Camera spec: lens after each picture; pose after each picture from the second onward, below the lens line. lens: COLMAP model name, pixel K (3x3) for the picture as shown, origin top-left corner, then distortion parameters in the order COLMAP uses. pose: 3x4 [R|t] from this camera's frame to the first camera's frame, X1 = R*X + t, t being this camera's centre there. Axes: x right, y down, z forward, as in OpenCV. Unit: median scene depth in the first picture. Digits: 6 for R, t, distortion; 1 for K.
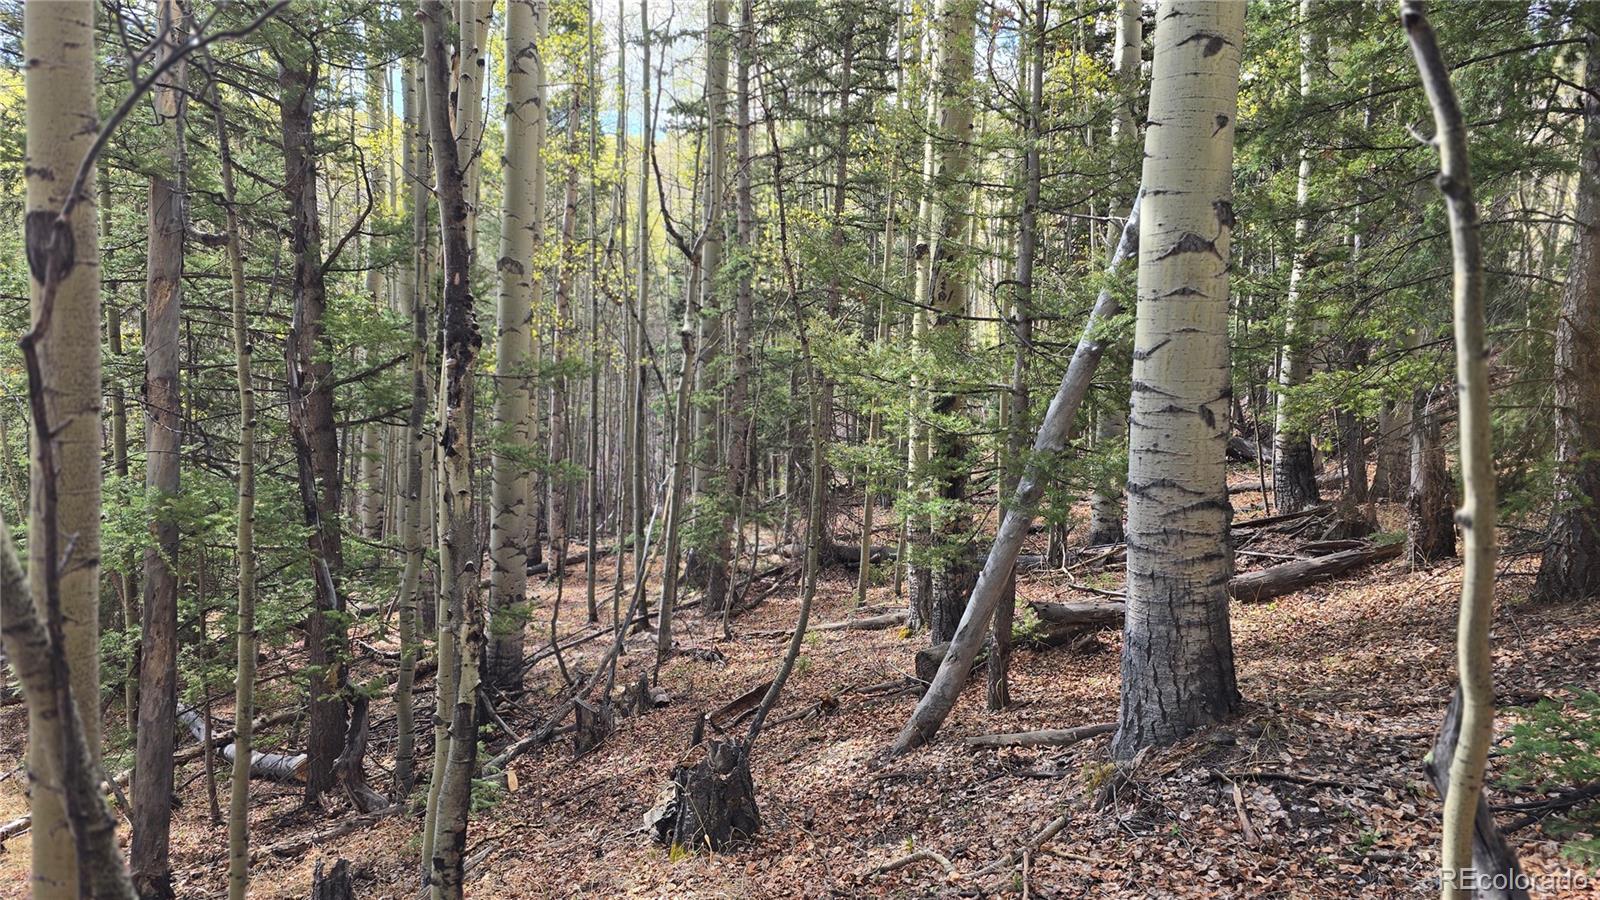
lens RADIAL K [[1063.1, 0, 830.1], [0, 1063.1, 441.7], [0, 0, 1]] dist [0.060061, -0.064202]
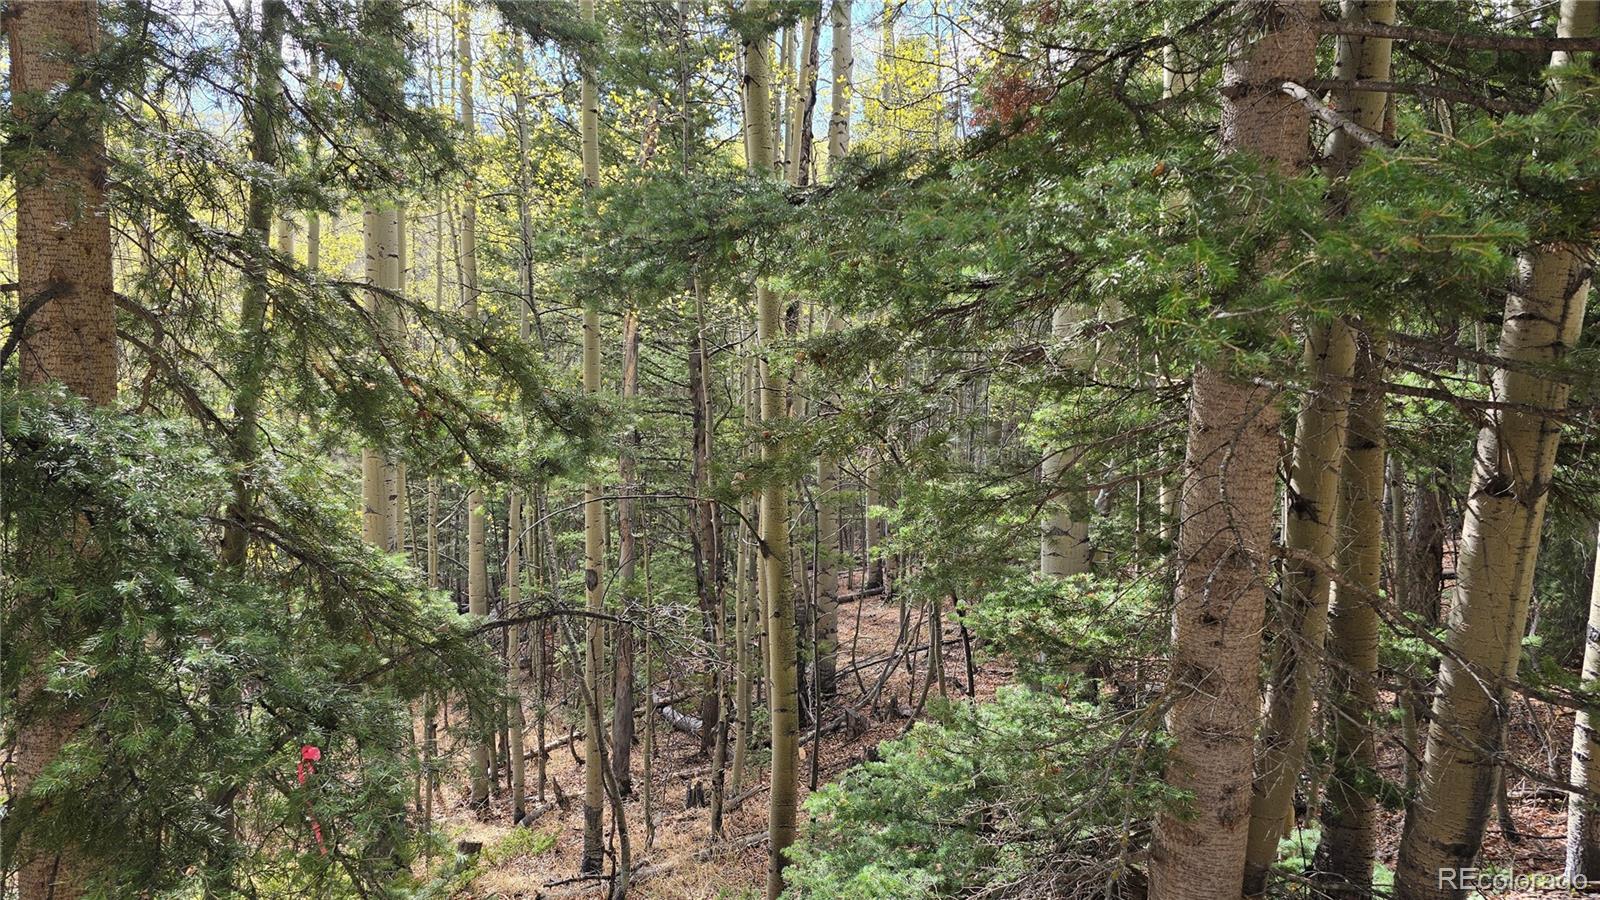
lens RADIAL K [[1063.1, 0, 798.4], [0, 1063.1, 447.1], [0, 0, 1]] dist [0.060061, -0.064202]
pose [[0.919859, 0.011086, -0.392093, 0.323112], [-0.004796, 0.999844, 0.017019, -0.179453], [0.392221, -0.013775, 0.919768, -0.499493]]
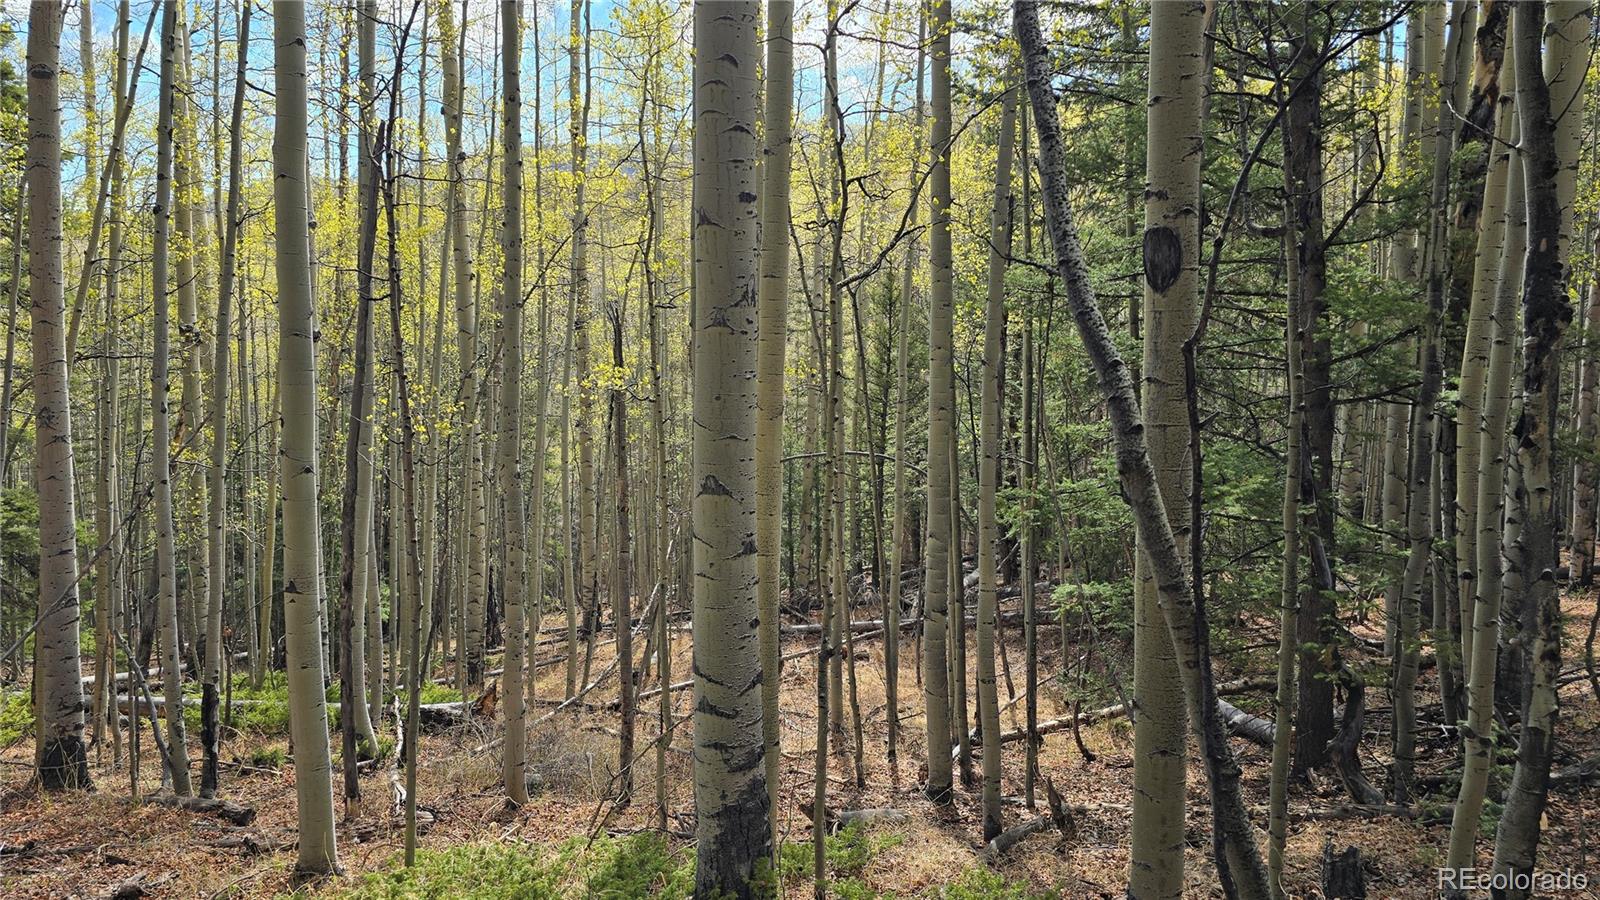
lens RADIAL K [[1063.1, 0, 789.1], [0, 1063.1, 447.7], [0, 0, 1]] dist [0.060061, -0.064202]
pose [[0.639028, 0.042821, -0.767990, -0.023986], [-0.019738, 0.999033, 0.039280, -0.003826], [0.768930, -0.009942, 0.639256, -0.015338]]
